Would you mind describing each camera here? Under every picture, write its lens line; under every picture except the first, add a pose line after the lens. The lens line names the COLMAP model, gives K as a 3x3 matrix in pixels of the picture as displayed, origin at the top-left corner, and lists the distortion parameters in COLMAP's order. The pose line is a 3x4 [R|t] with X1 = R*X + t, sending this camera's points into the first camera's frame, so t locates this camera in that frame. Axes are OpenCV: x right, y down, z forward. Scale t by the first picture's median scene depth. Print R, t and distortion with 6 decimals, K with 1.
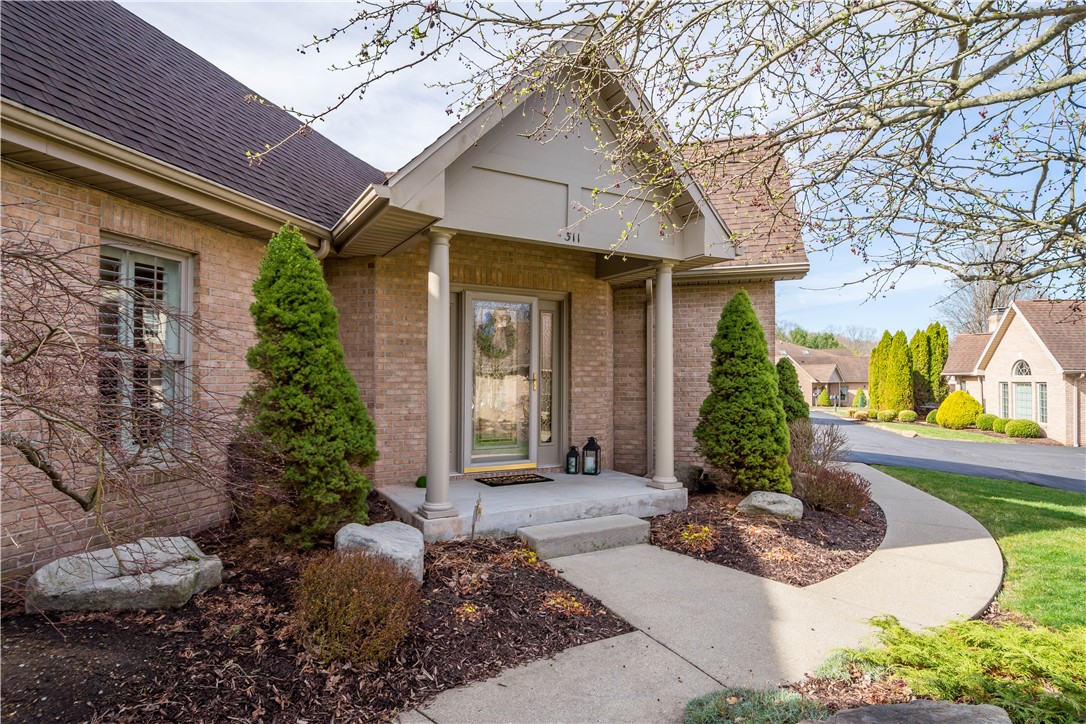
lens RADIAL K [[596.2, 0, 543.1], [0, 596.2, 363.2], [0, 0, 1]] dist [0.000351, 0.000014]
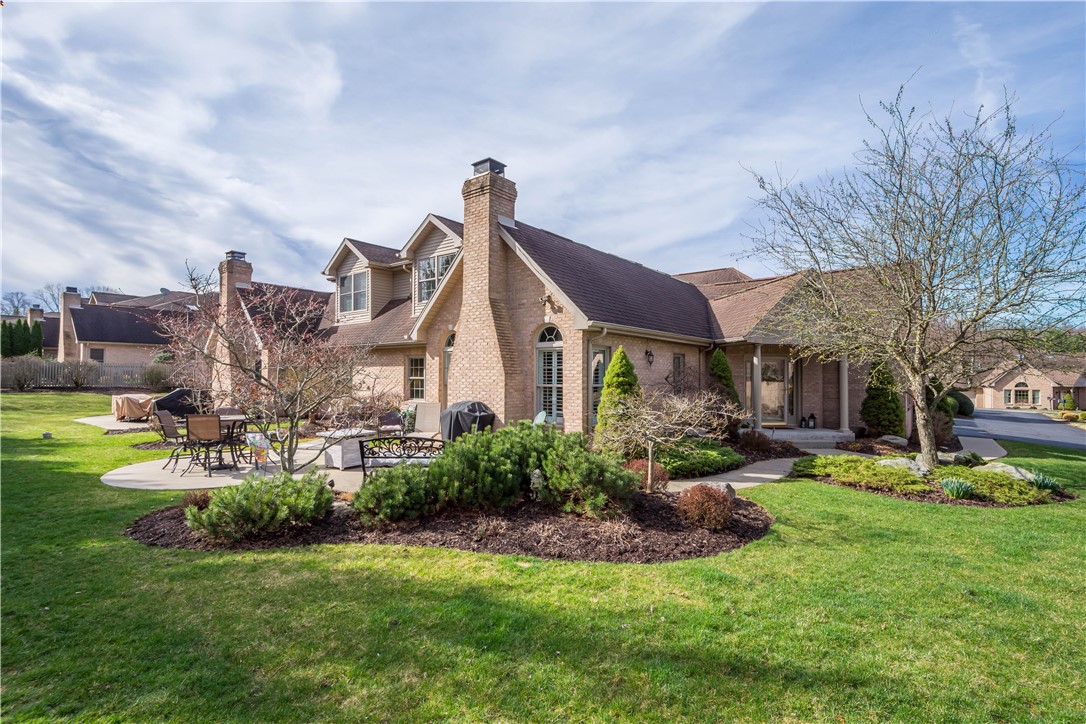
lens RADIAL K [[498.3, 0, 541.6], [0, 498.3, 371.4], [0, 0, 1]] dist [0.001471, 0.000068]
pose [[0.917993, -0.003350, -0.396583, -0.136416], [0.007577, 0.999930, 0.009092, -0.082144], [0.396525, -0.011351, 0.917954, -1.429560]]
